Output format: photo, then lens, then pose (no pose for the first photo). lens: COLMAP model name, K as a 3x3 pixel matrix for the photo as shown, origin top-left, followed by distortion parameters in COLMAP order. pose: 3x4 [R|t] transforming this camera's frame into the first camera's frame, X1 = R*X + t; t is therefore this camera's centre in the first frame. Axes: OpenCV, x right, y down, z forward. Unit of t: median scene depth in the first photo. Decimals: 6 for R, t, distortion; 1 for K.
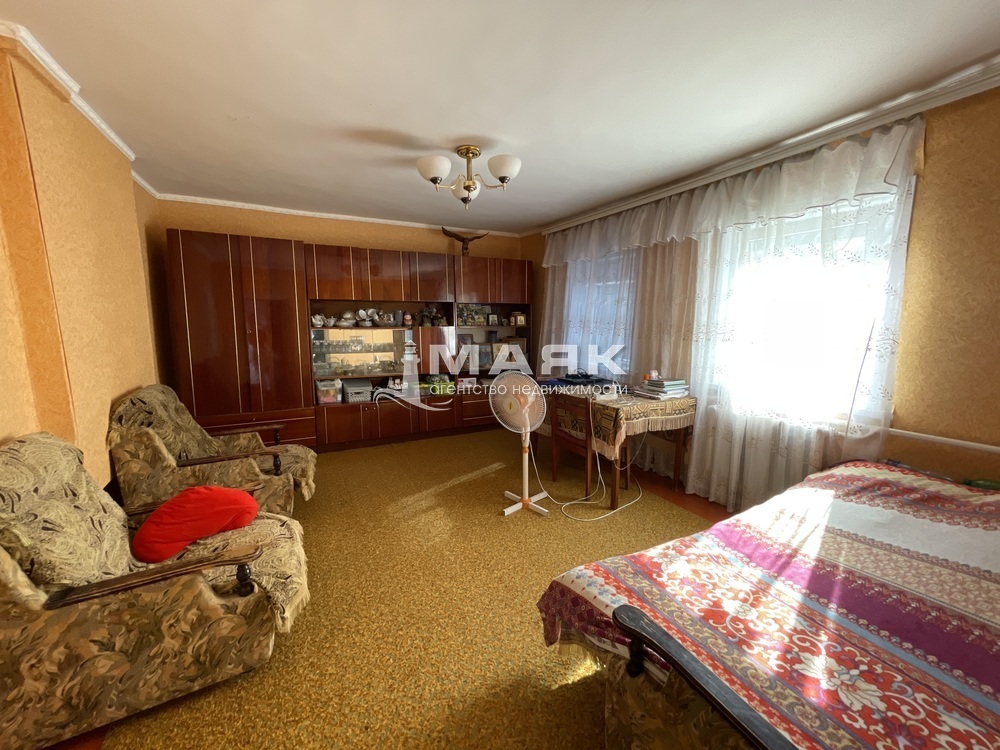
lens RADIAL K [[399.4, 0, 500.7], [0, 399.4, 373.4], [0, 0, 1]] dist [-0.000231, -0.000020]
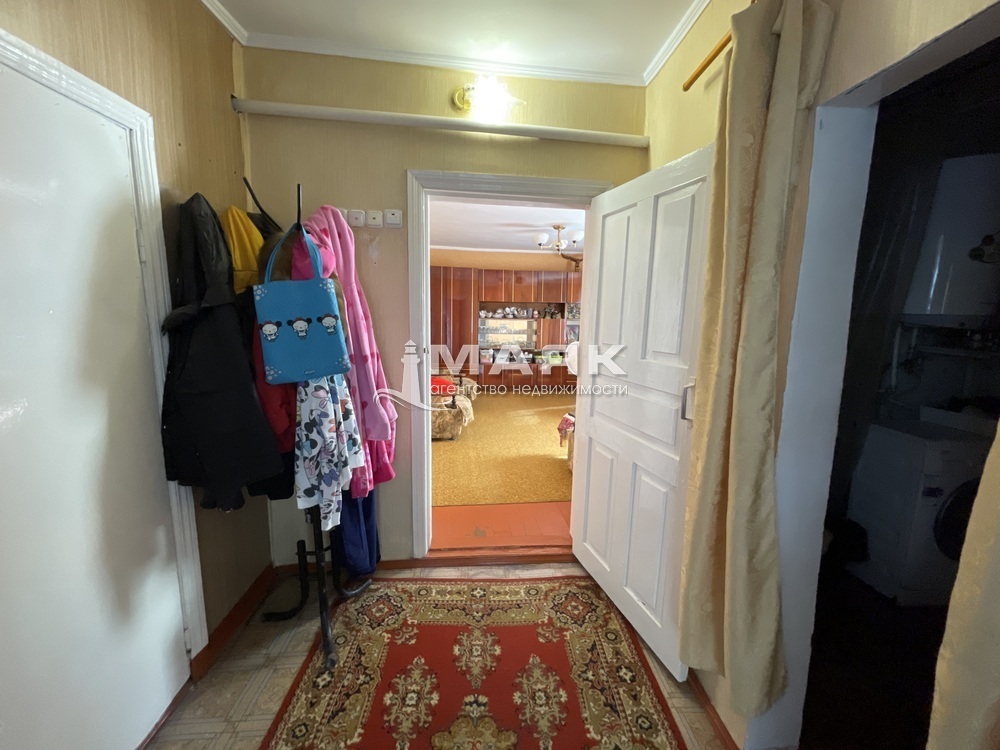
lens RADIAL K [[399.4, 0, 502.3], [0, 399.4, 372.9], [0, 0, 1]] dist [-0.000231, -0.000020]
pose [[0.929452, 0.068027, -0.362618, 0.244107], [-0.062649, 0.997681, 0.026587, 0.064952], [0.363586, -0.001993, 0.931558, -0.533175]]
